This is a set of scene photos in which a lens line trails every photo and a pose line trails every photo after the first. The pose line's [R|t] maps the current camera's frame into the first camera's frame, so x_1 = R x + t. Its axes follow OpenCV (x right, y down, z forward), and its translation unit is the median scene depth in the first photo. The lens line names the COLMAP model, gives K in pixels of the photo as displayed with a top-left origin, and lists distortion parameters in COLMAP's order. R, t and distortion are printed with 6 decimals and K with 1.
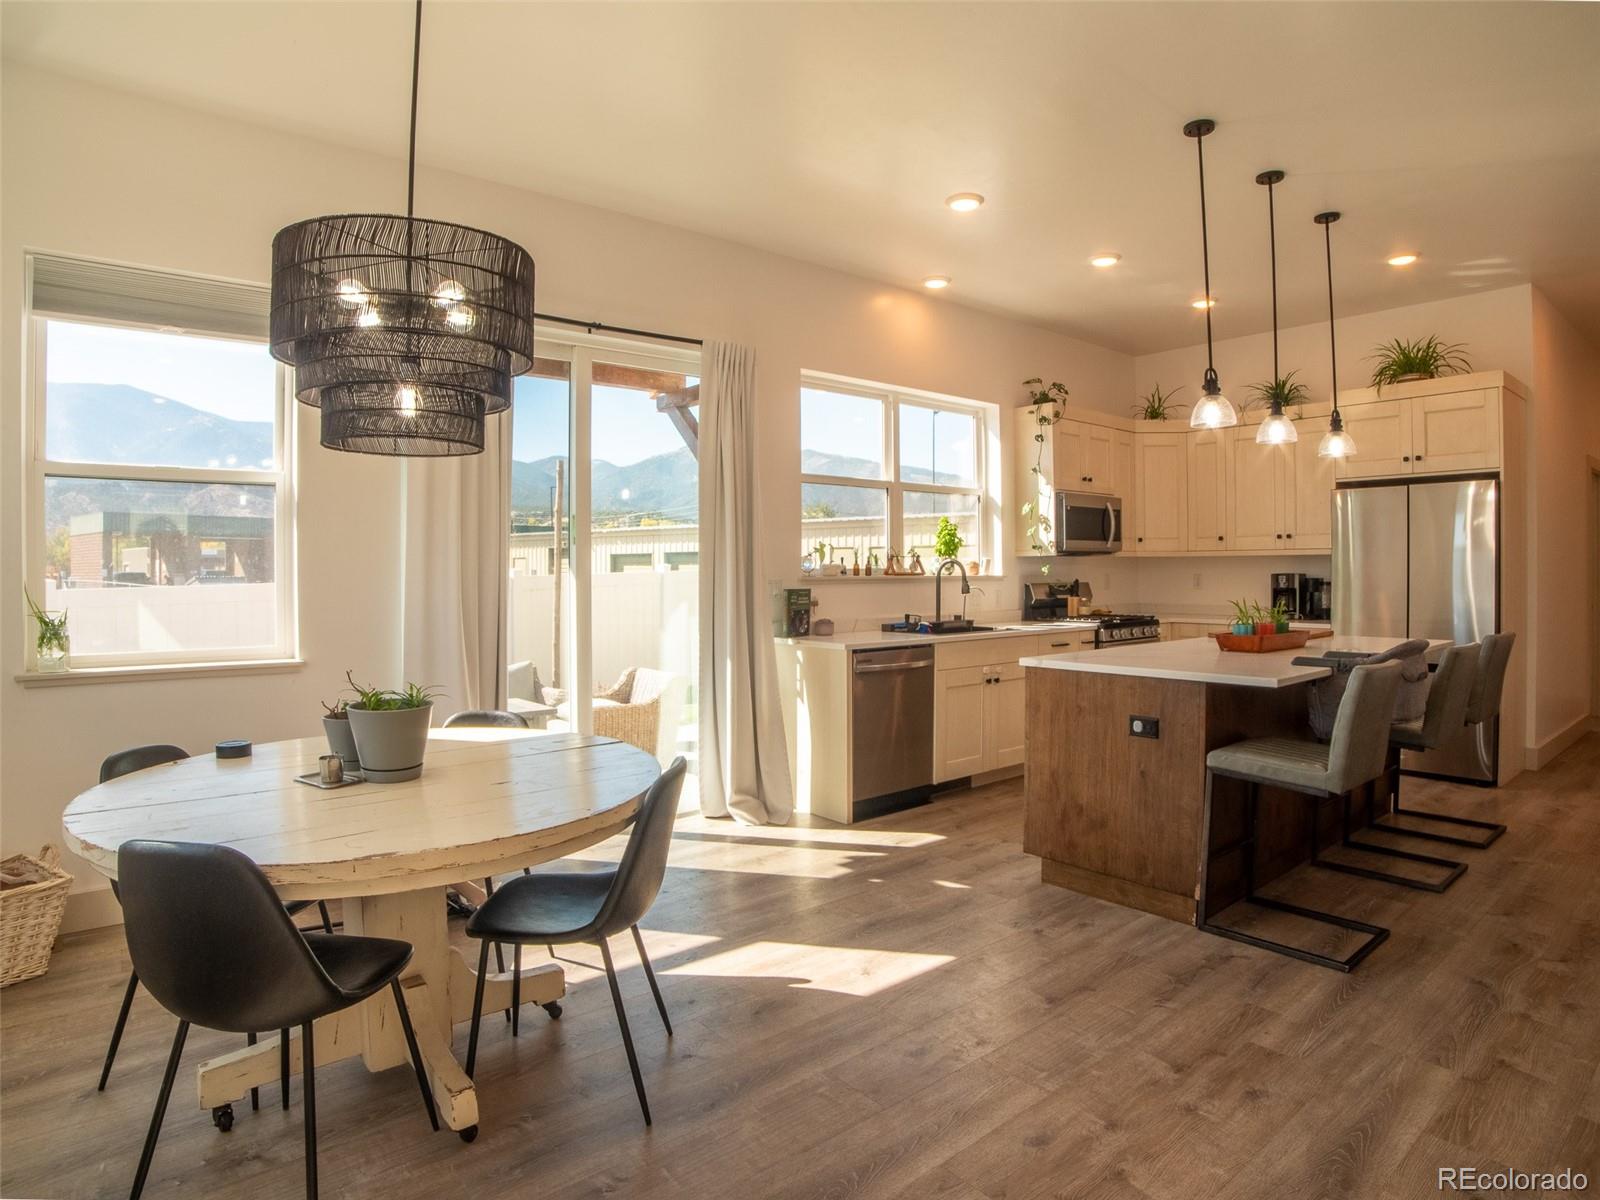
lens RADIAL K [[902.9, 0, 798.8], [0, 902.9, 576.9], [0, 0, 1]] dist [-0.125749, 0.048923]
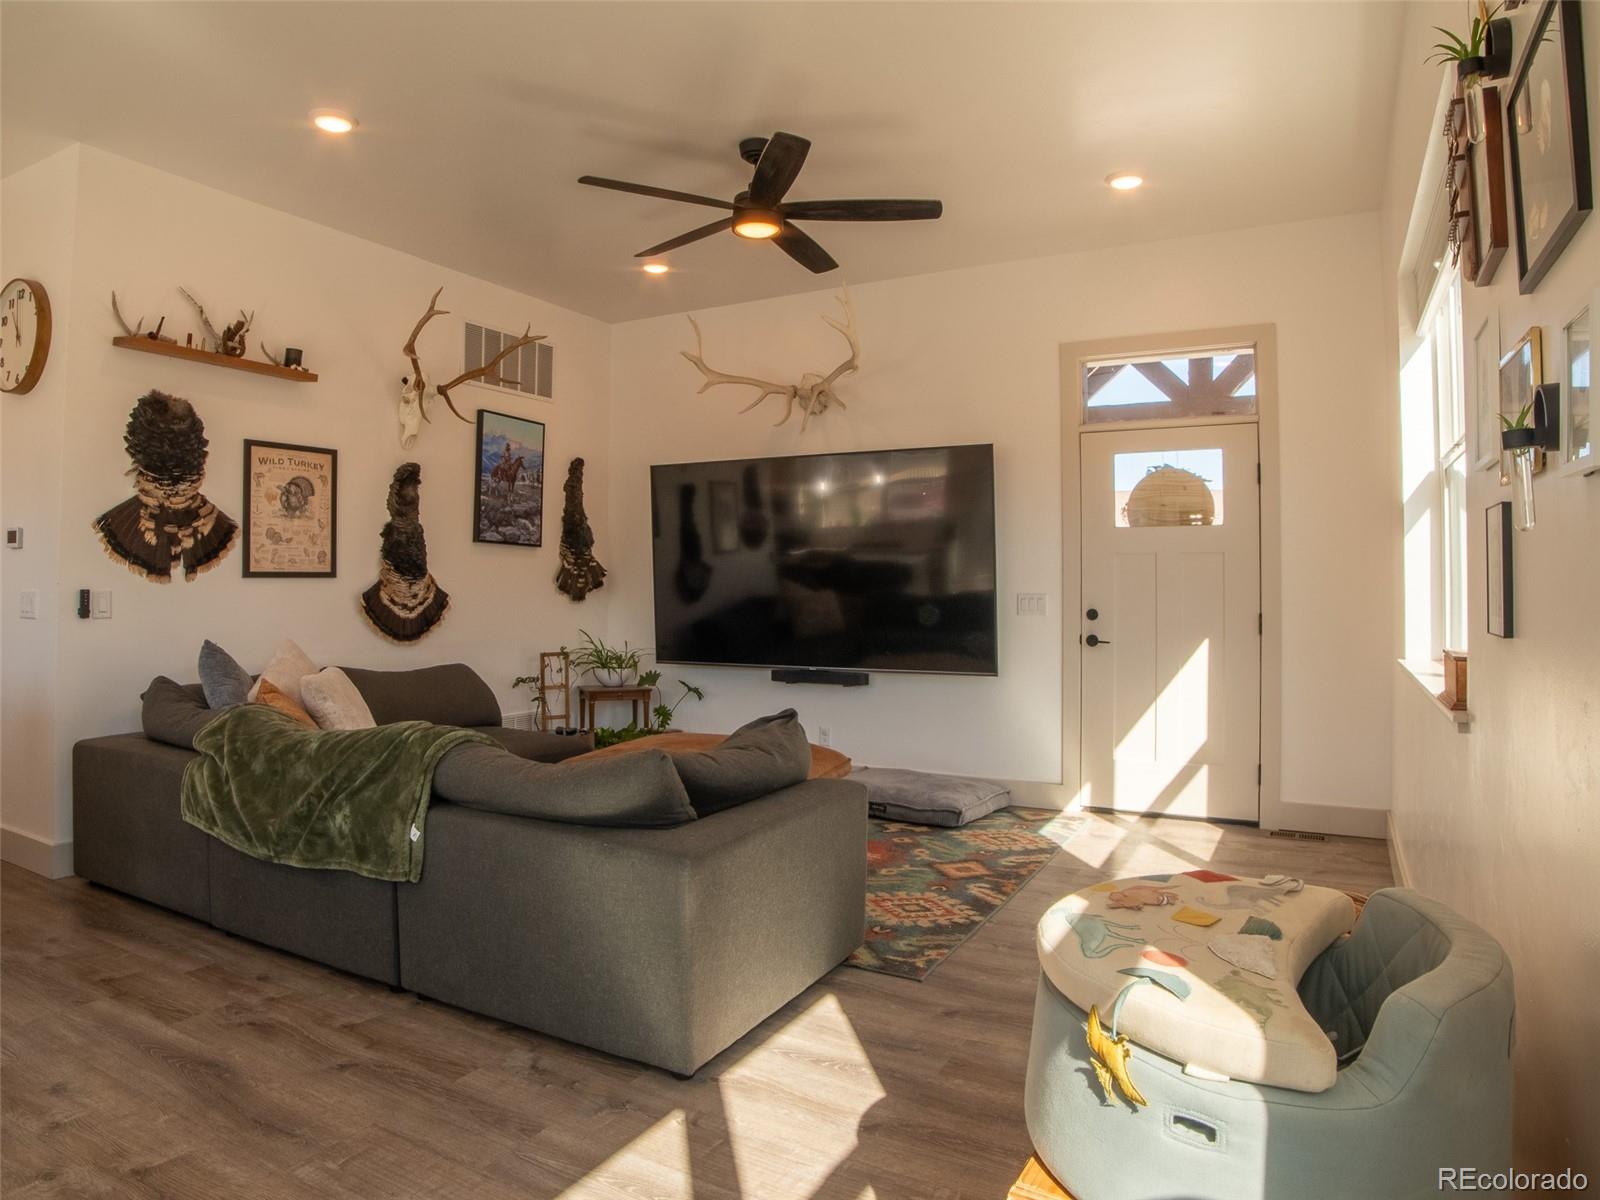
lens RADIAL K [[988.8, 0, 800.8], [0, 988.8, 561.2], [0, 0, 1]] dist [-0.090078, 0.002063]
pose [[-0.367959, 0.029387, 0.929378, -0.328649], [0.005816, 0.999554, -0.029303, 0.015484], [-0.929824, -0.005377, -0.367965, 0.249995]]
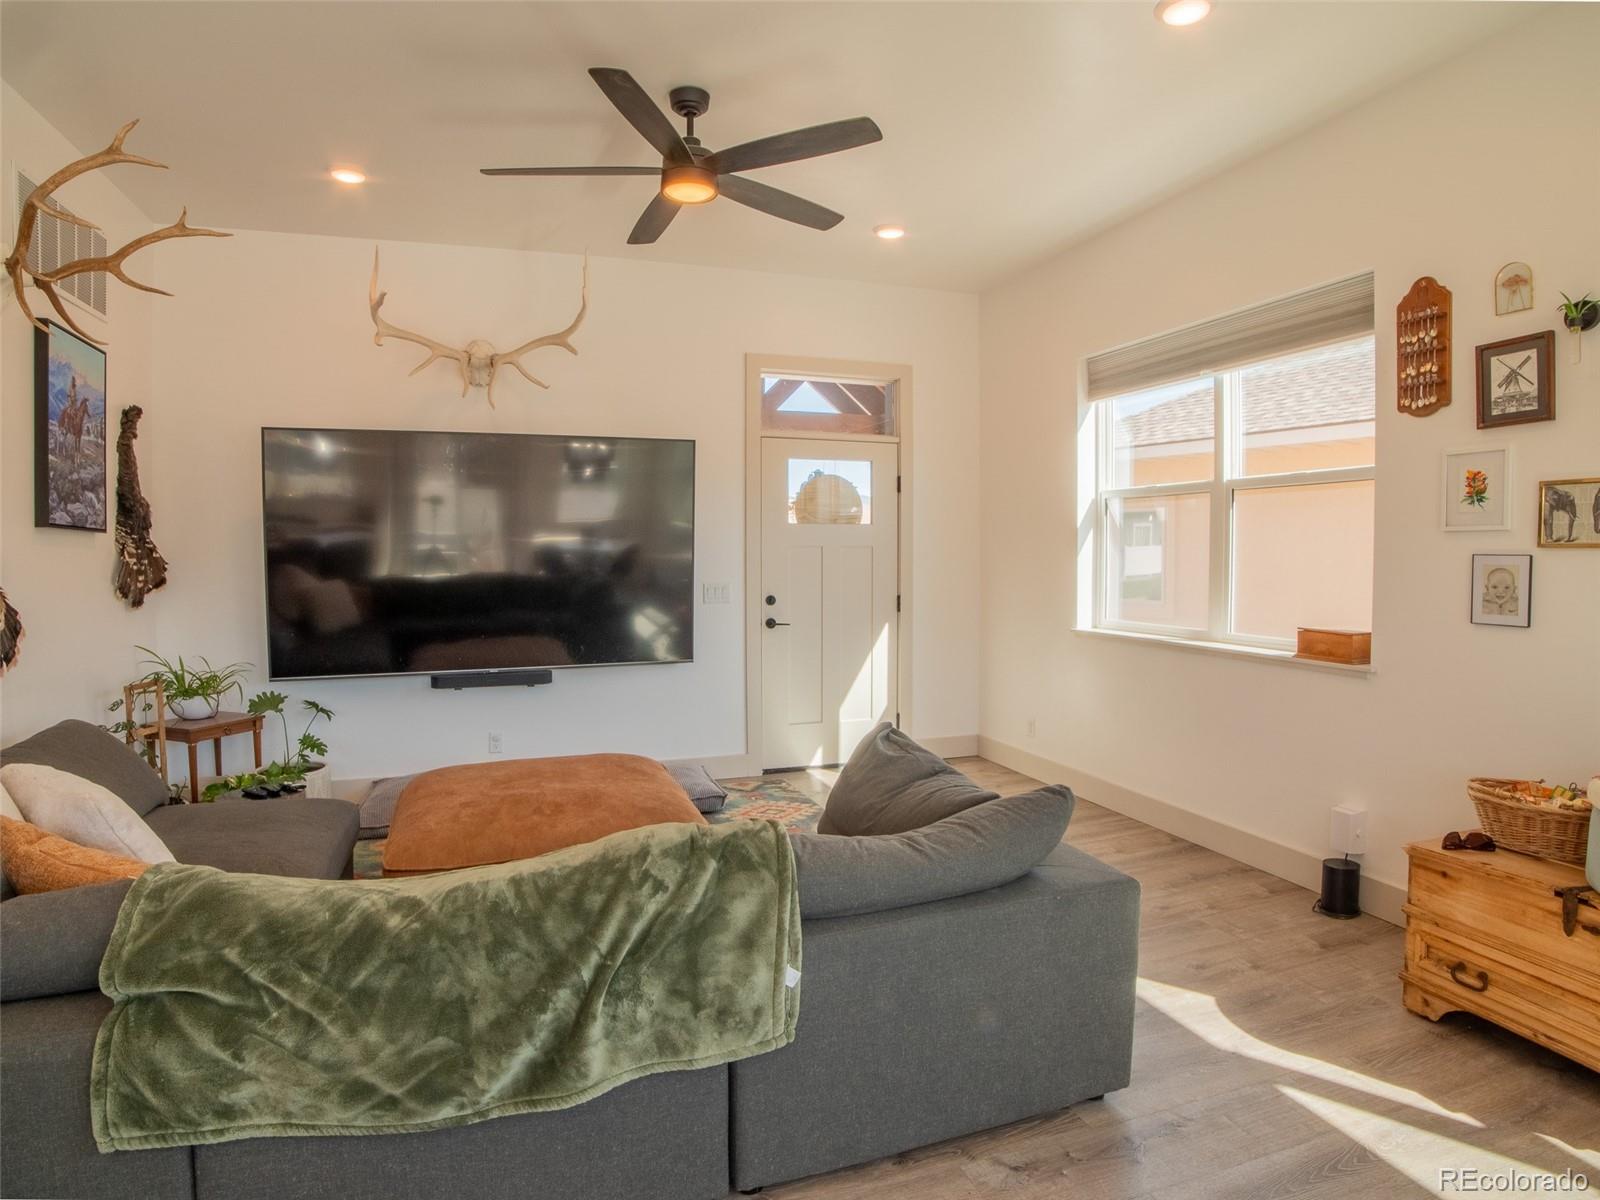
lens RADIAL K [[890.4, 0, 794.3], [0, 890.4, 578.8], [0, 0, 1]] dist [-0.123214, 0.046458]
pose [[-0.935078, -0.003411, 0.354424, 0.137984], [0.010041, 0.999297, 0.036109, -0.021577], [-0.354299, 0.037324, -0.934387, 0.572315]]
